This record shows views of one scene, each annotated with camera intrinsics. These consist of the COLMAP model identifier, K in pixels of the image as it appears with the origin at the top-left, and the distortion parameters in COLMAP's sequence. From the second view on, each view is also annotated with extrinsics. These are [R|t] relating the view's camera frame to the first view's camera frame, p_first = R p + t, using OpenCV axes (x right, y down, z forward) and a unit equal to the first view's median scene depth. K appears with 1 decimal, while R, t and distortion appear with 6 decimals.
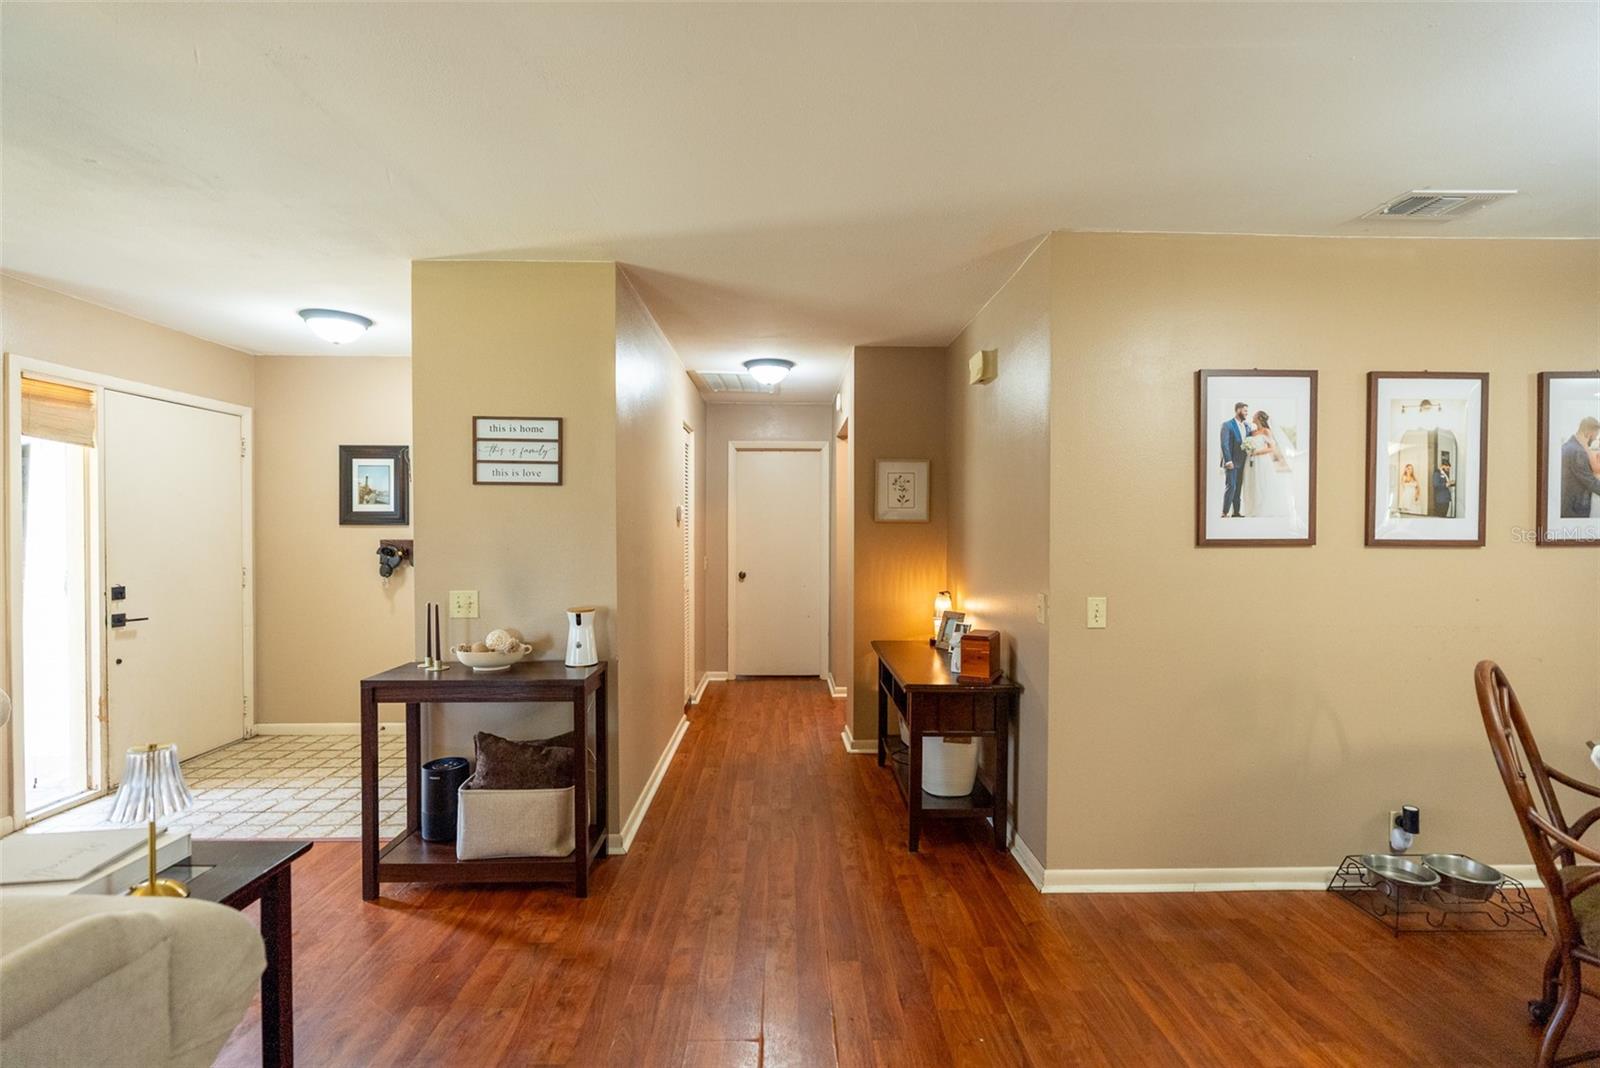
lens RADIAL K [[727.3, 0, 795.9], [0, 727.3, 535.1], [0, 0, 1]] dist [-0.004668, 0.001124]
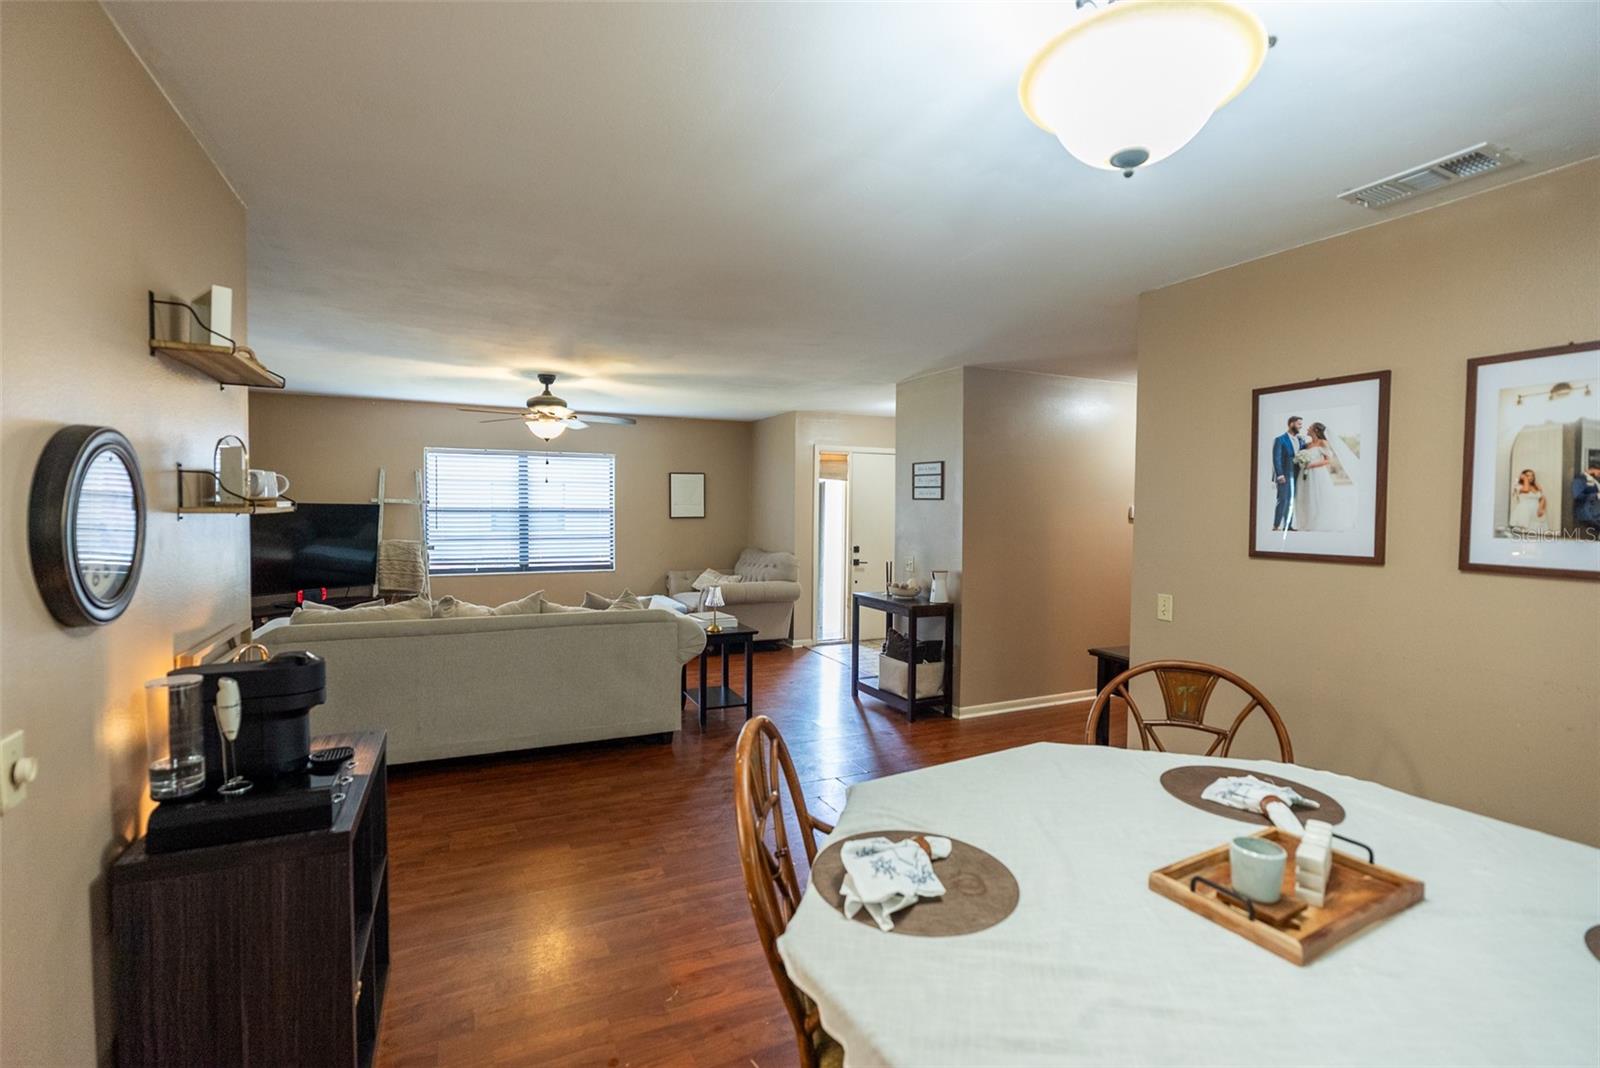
lens RADIAL K [[721.8, 0, 795.9], [0, 721.8, 531.1], [0, 0, 1]] dist [-0.005880, 0.001136]
pose [[0.410668, 0.032265, -0.911214, 1.060427], [-0.013851, 0.999479, 0.029148, -0.037664], [0.911680, 0.000651, 0.410901, -0.027853]]
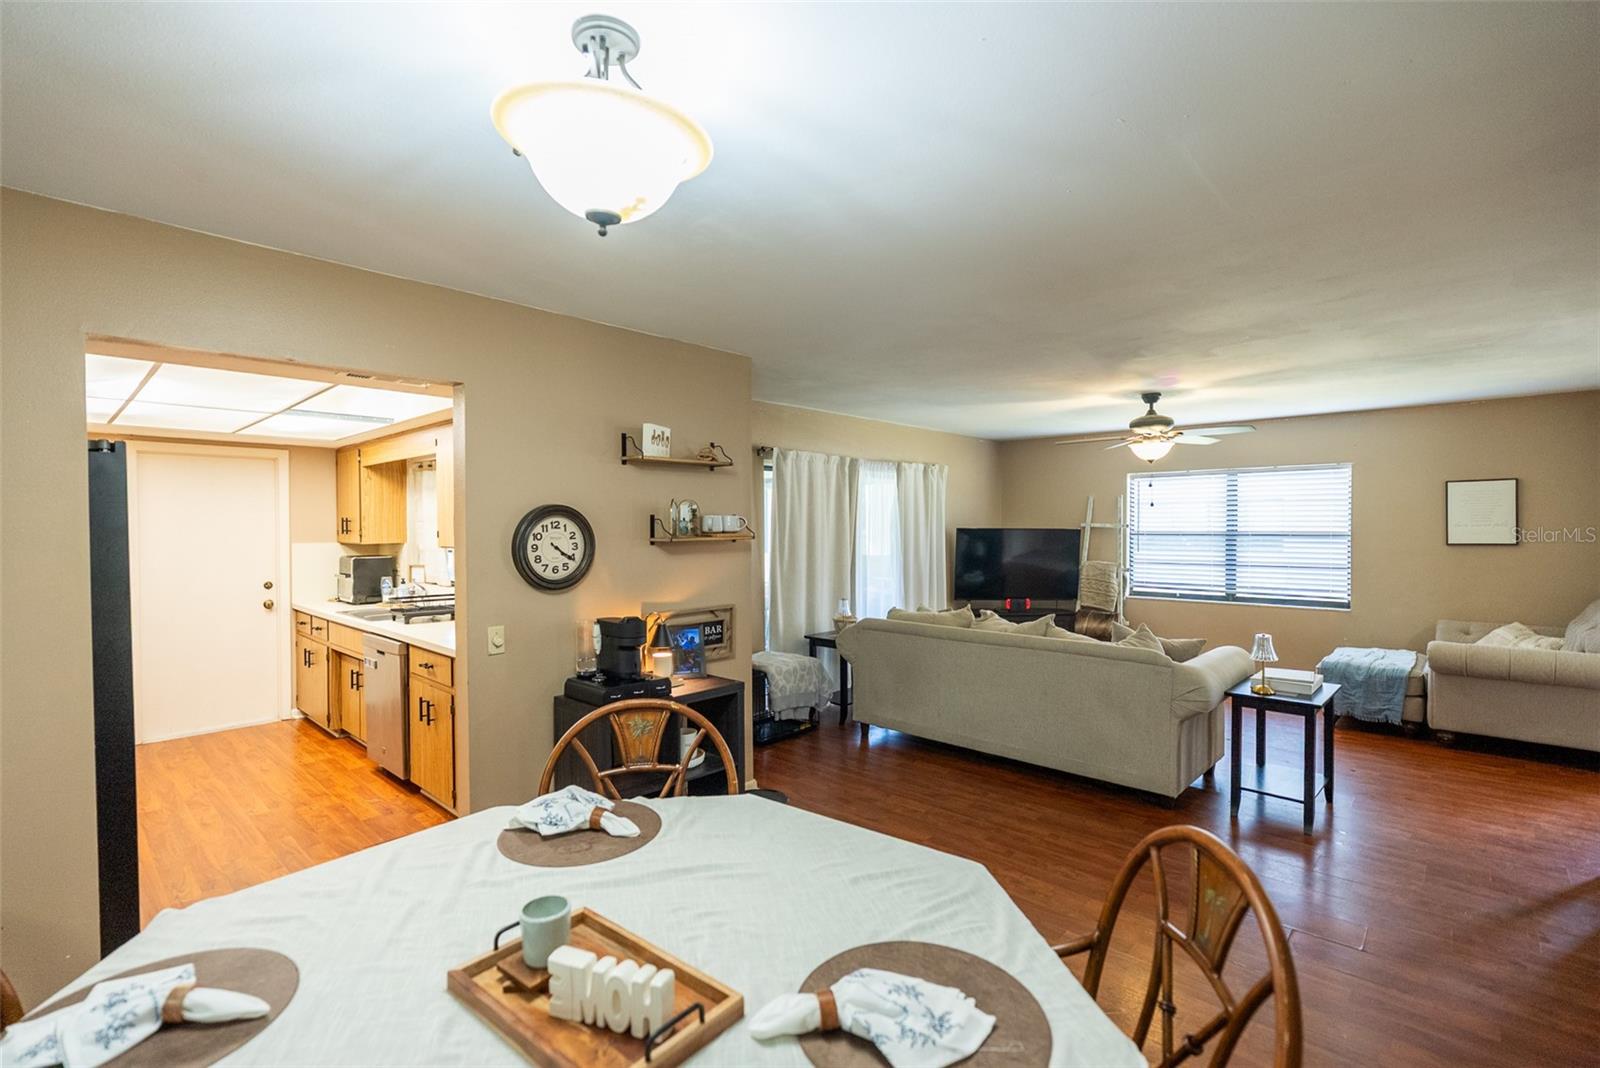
lens RADIAL K [[731.5, 0, 798.4], [0, 731.5, 536.6], [0, 0, 1]] dist [-0.005230, 0.002006]
pose [[-0.693318, 0.014006, -0.720496, 0.992860], [-0.000935, 0.999793, 0.020335, -0.059285], [0.720631, 0.014772, -0.693161, 0.713712]]
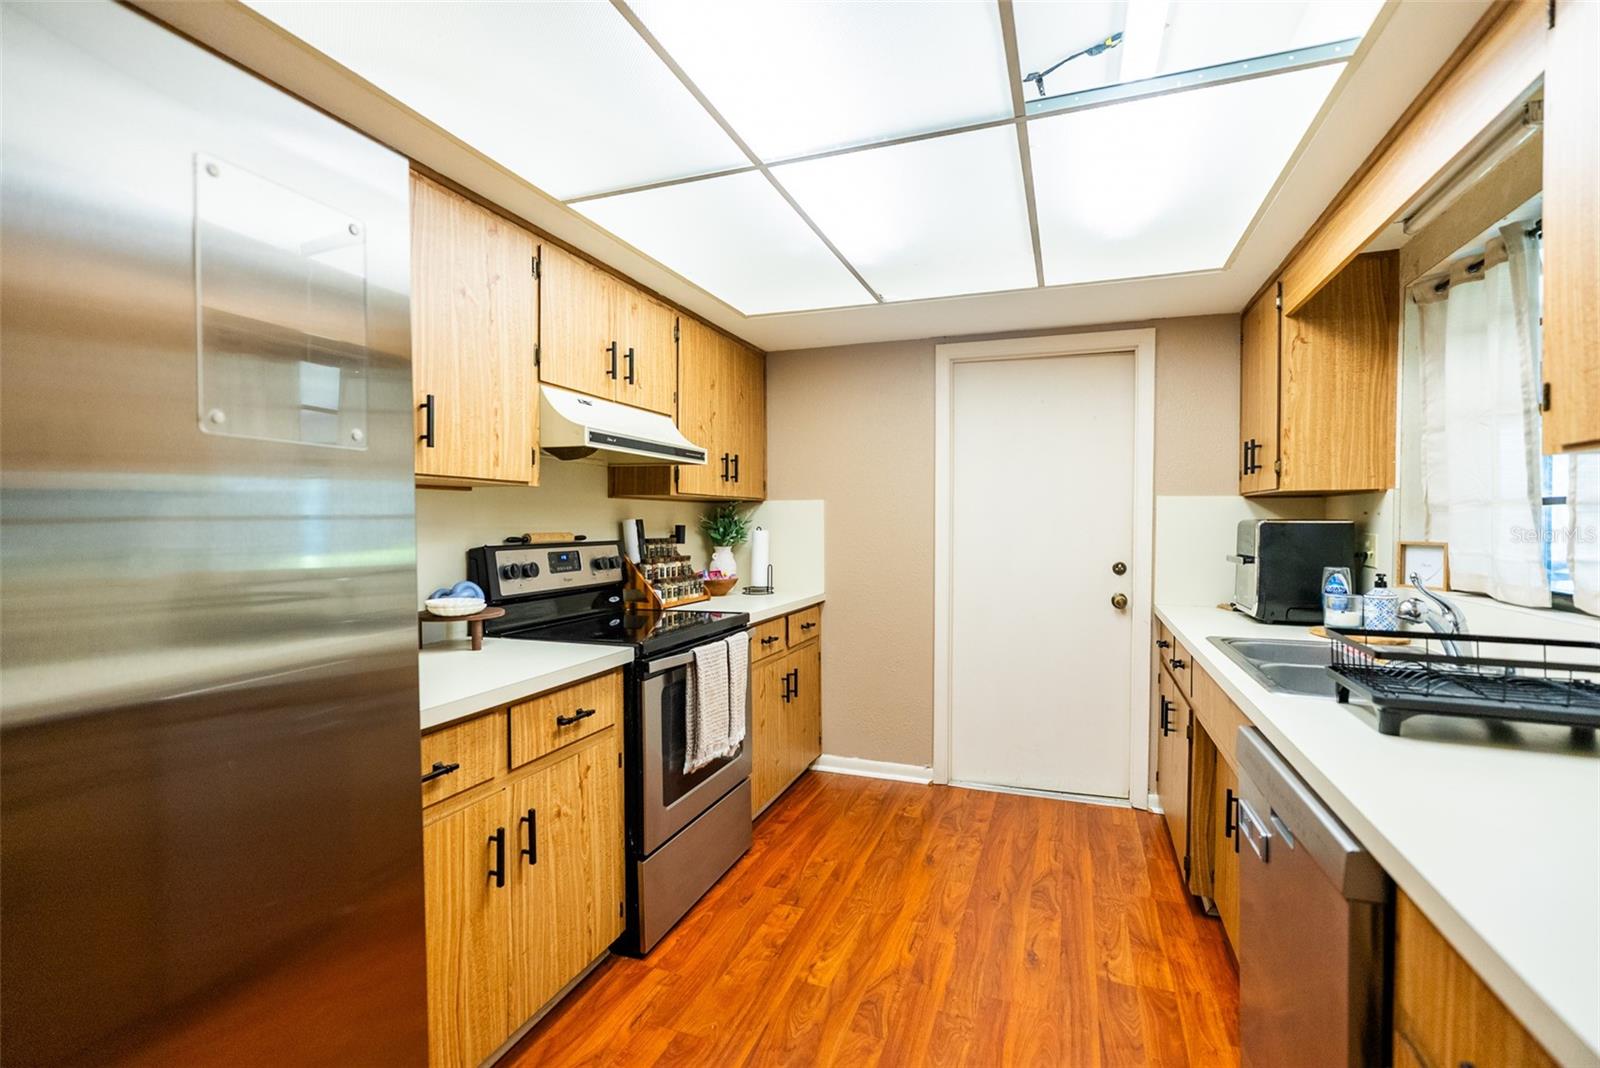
lens RADIAL K [[727.3, 0, 795.9], [0, 727.3, 535.1], [0, 0, 1]] dist [-0.004668, 0.001124]
pose [[-0.930877, -0.009218, 0.365217, 0.658771], [0.000977, 0.999615, 0.027720, 0.020466], [-0.365332, 0.026161, -0.930510, -0.328559]]
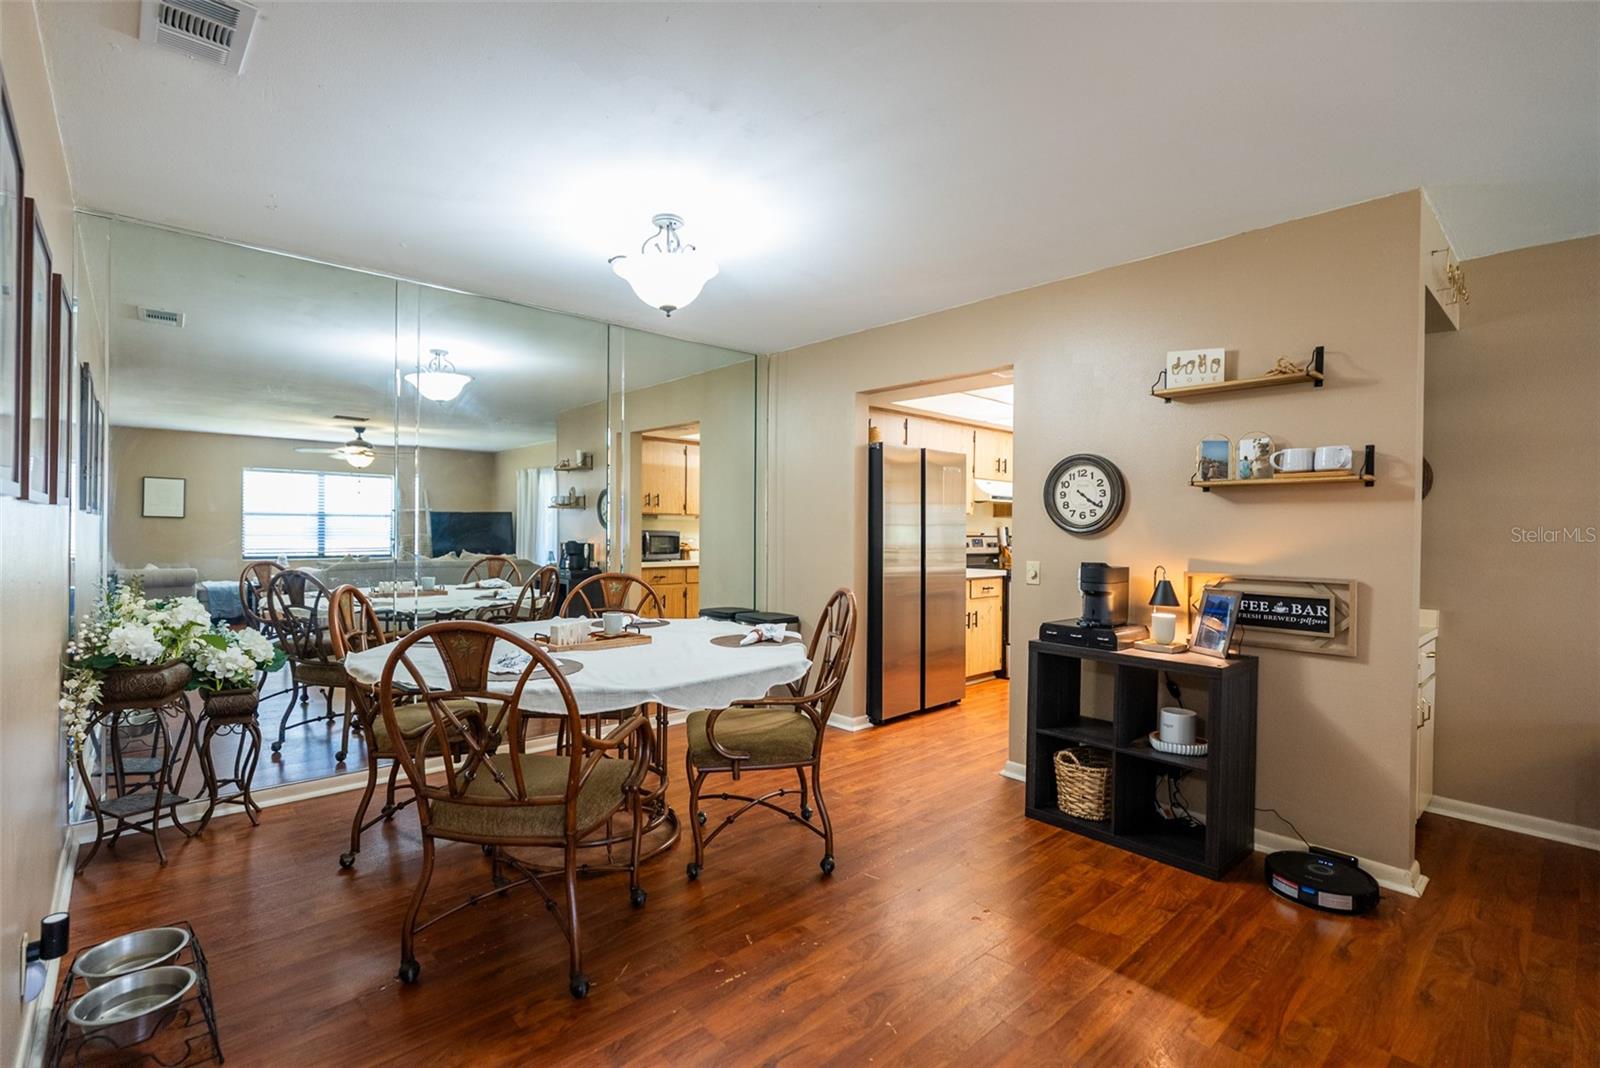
lens RADIAL K [[721.8, 0, 795.9], [0, 721.8, 531.1], [0, 0, 1]] dist [-0.005880, 0.001136]
pose [[-0.660473, -0.012650, 0.750743, -0.024977], [-0.008971, 0.999920, 0.008956, 0.025170], [-0.750796, -0.000819, -0.660534, 0.788507]]
